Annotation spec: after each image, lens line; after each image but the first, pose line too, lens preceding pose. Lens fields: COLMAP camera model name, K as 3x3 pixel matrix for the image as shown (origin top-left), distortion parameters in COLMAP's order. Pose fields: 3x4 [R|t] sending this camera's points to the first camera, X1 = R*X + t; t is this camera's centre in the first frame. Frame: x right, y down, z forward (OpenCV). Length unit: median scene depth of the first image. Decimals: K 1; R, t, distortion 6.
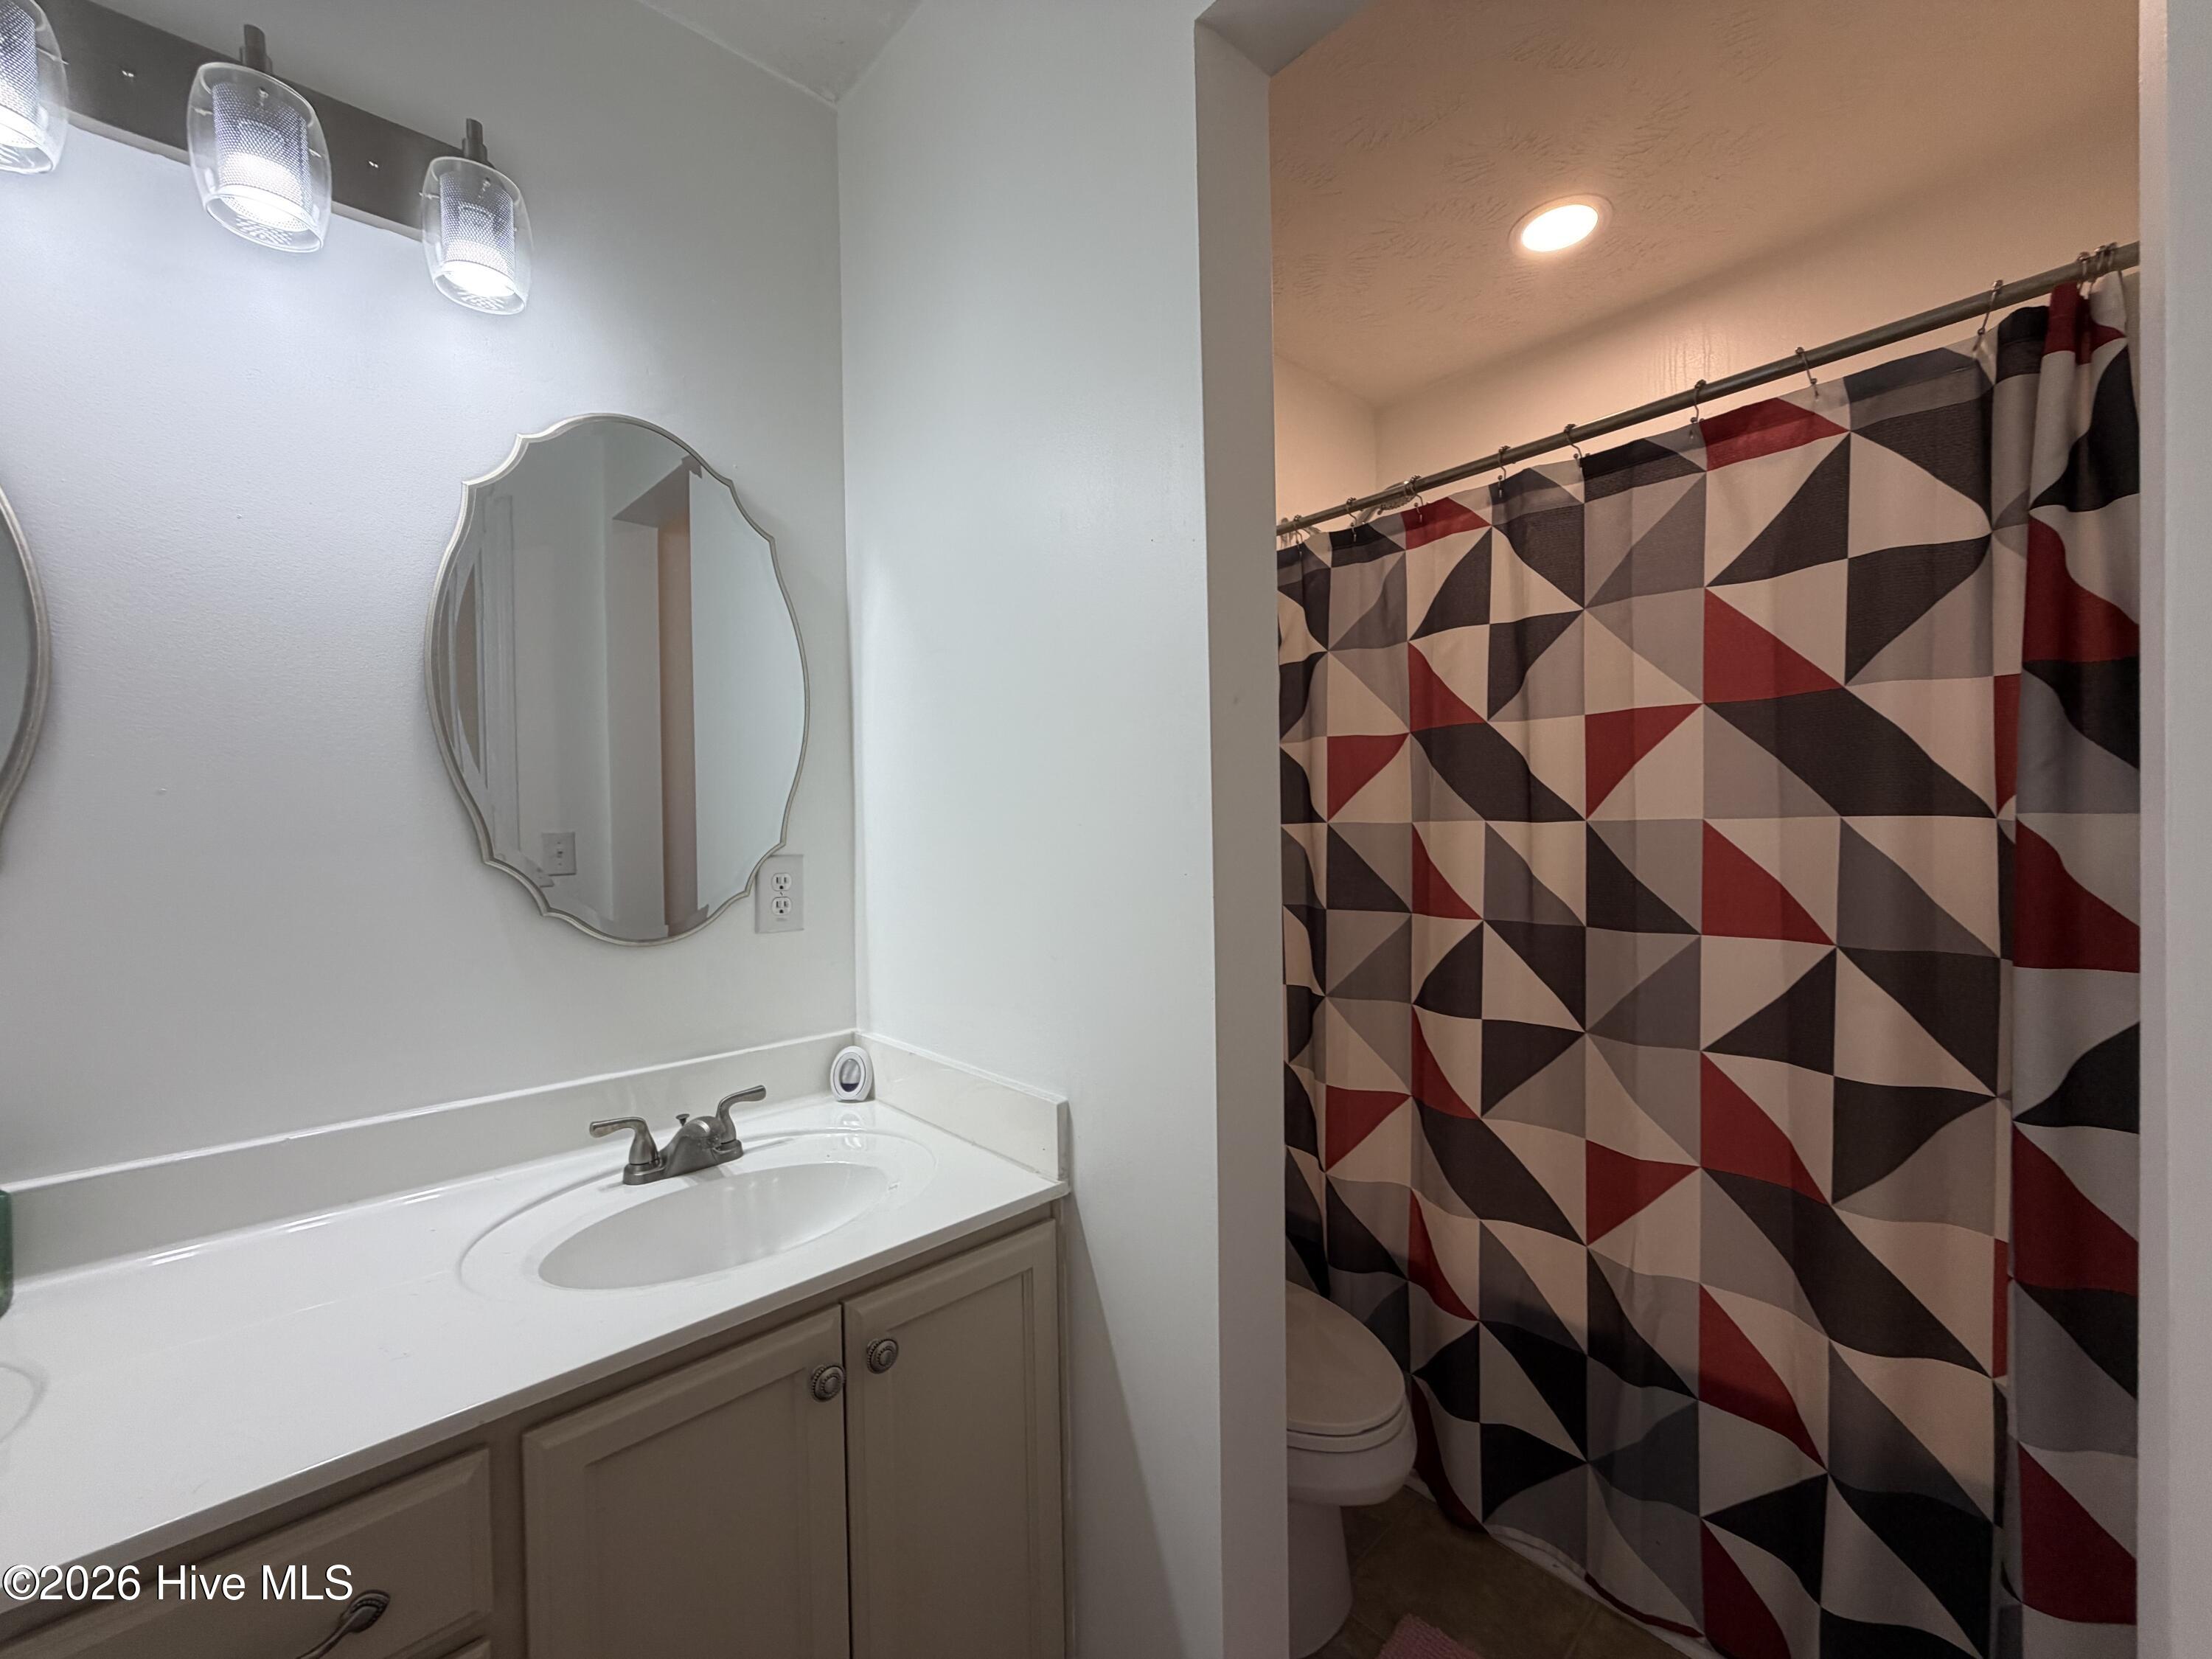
lens RADIAL K [[880.3, 0, 1111.1], [0, 880.3, 831.0], [0, 0, 1]] dist [-0.001019, -0.000134]
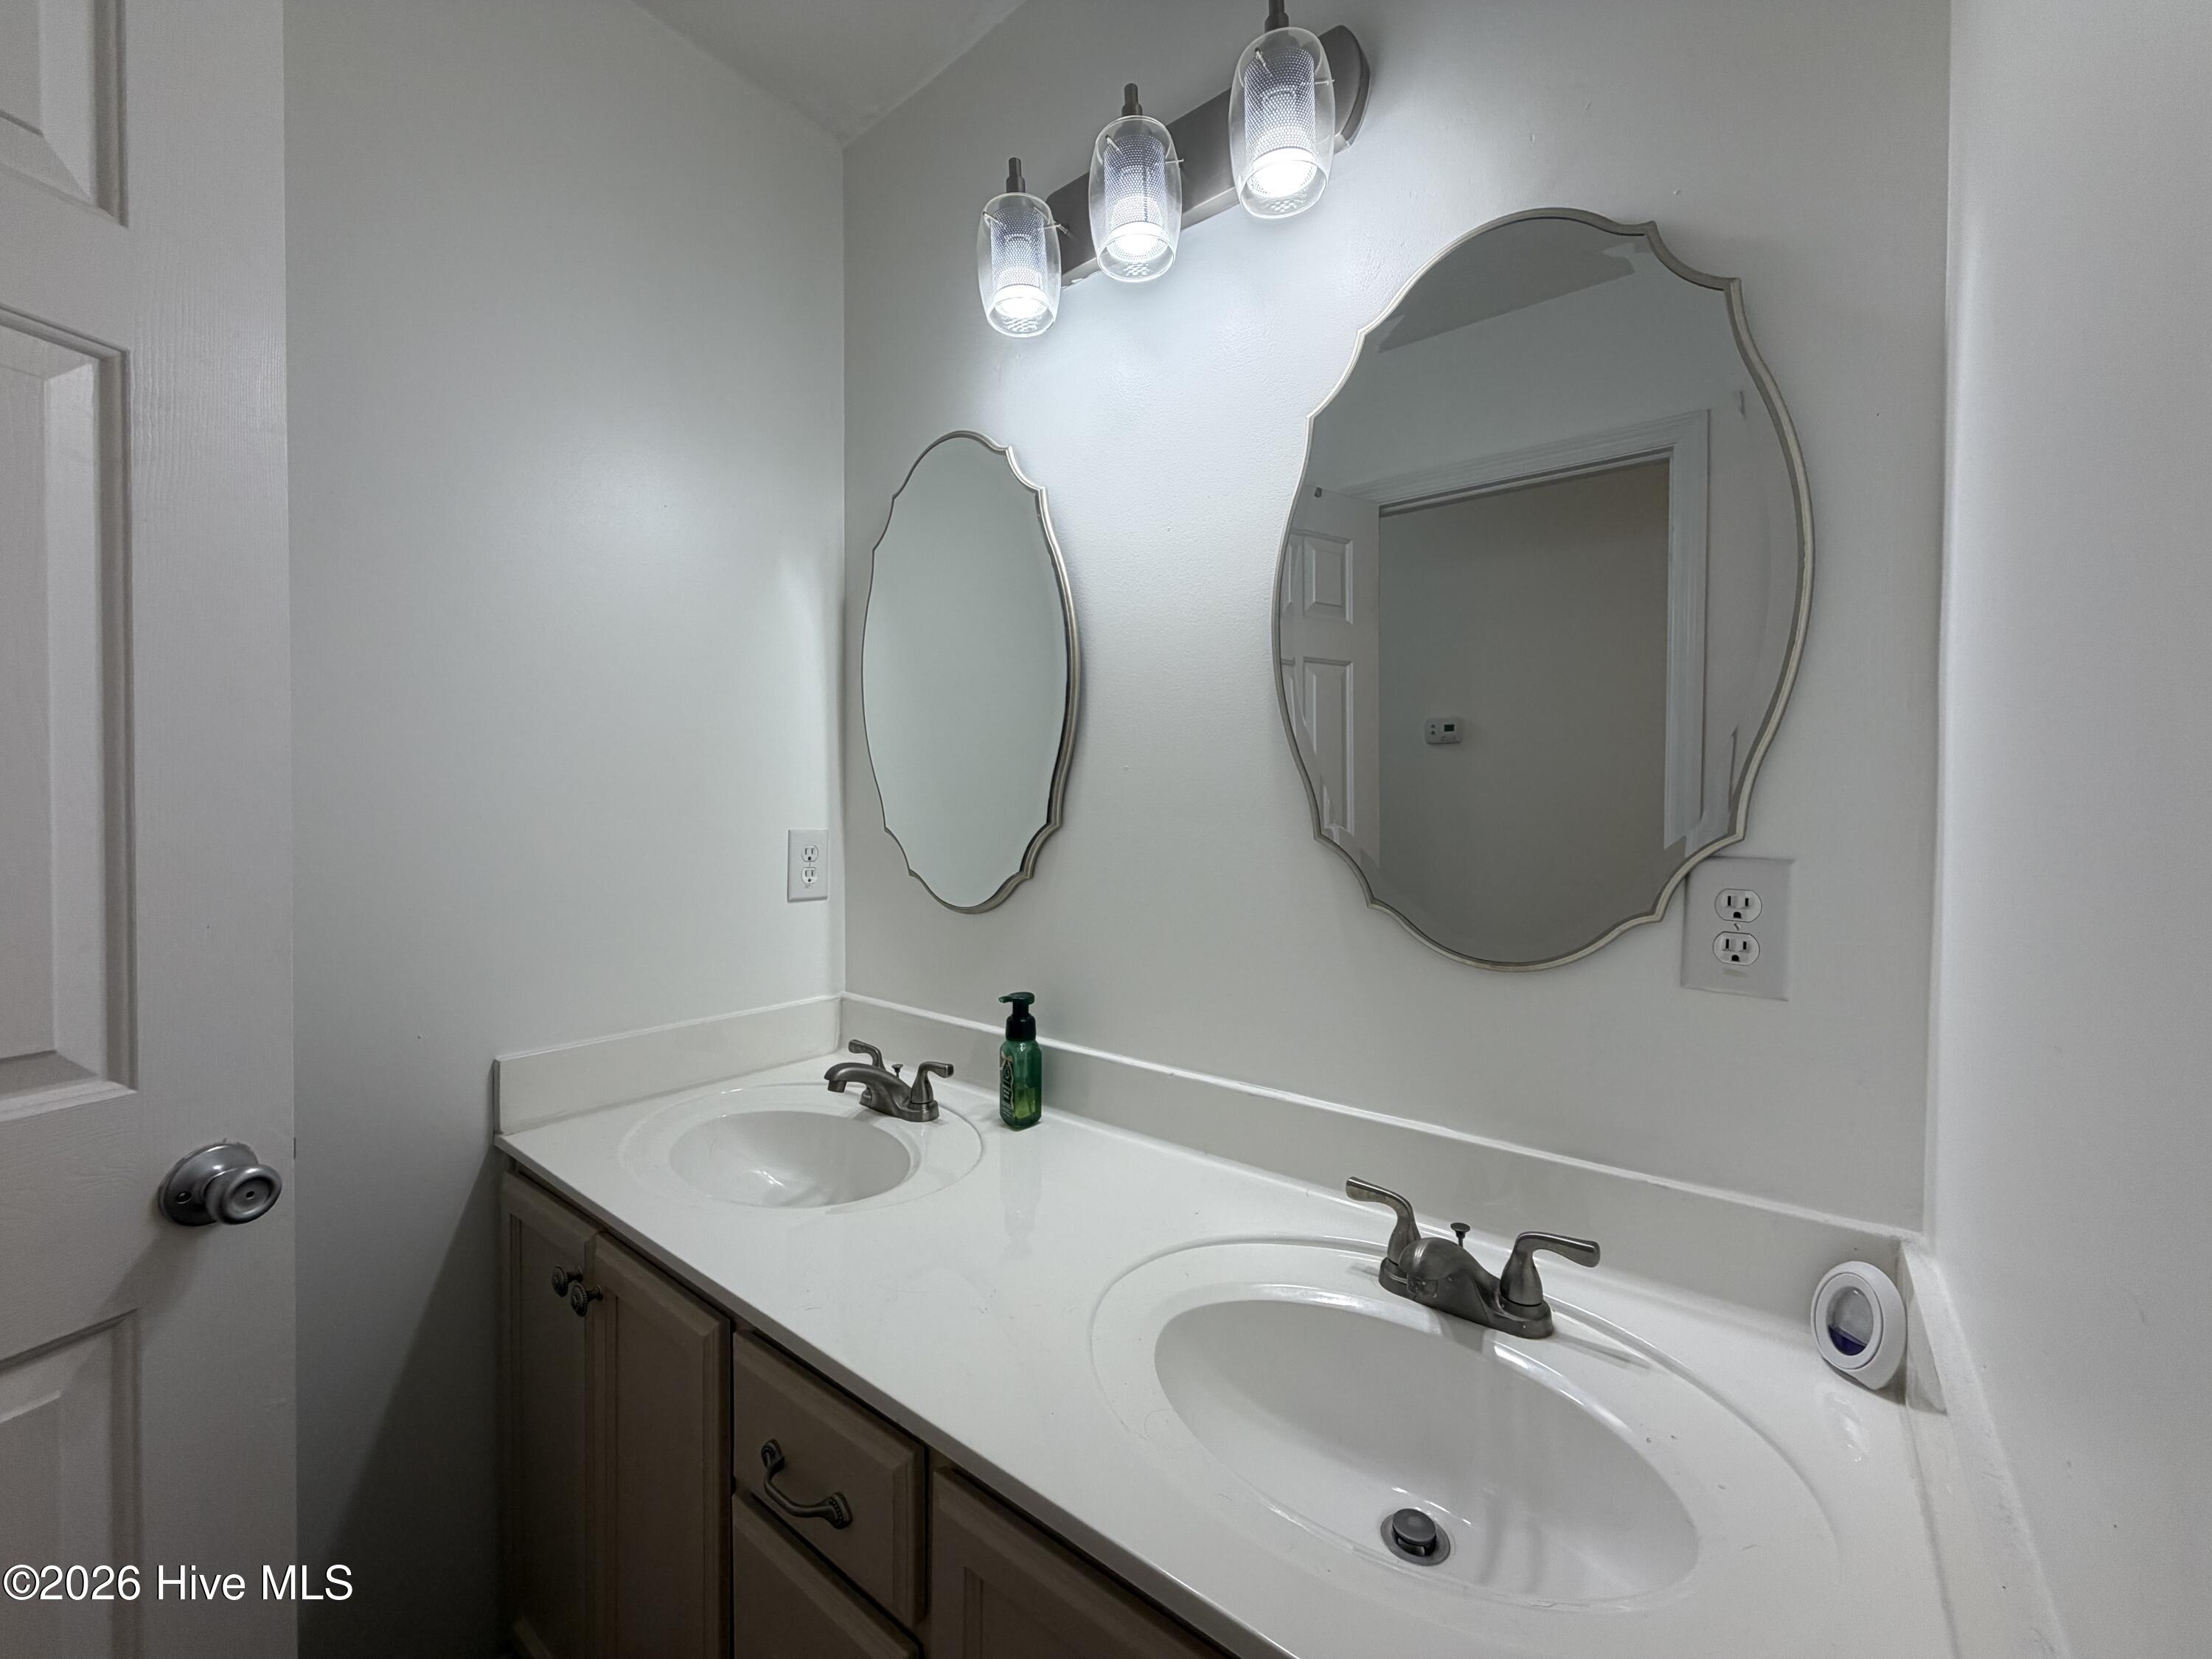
lens RADIAL K [[880.3, 0, 1110.0], [0, 880.3, 827.7], [0, 0, 1]] dist [-0.001019, -0.000134]
pose [[0.156473, 0.035001, -0.987062, 0.130655], [-0.031529, 0.999040, 0.030427, 0.005827], [0.987179, 0.026360, 0.157426, 0.627542]]
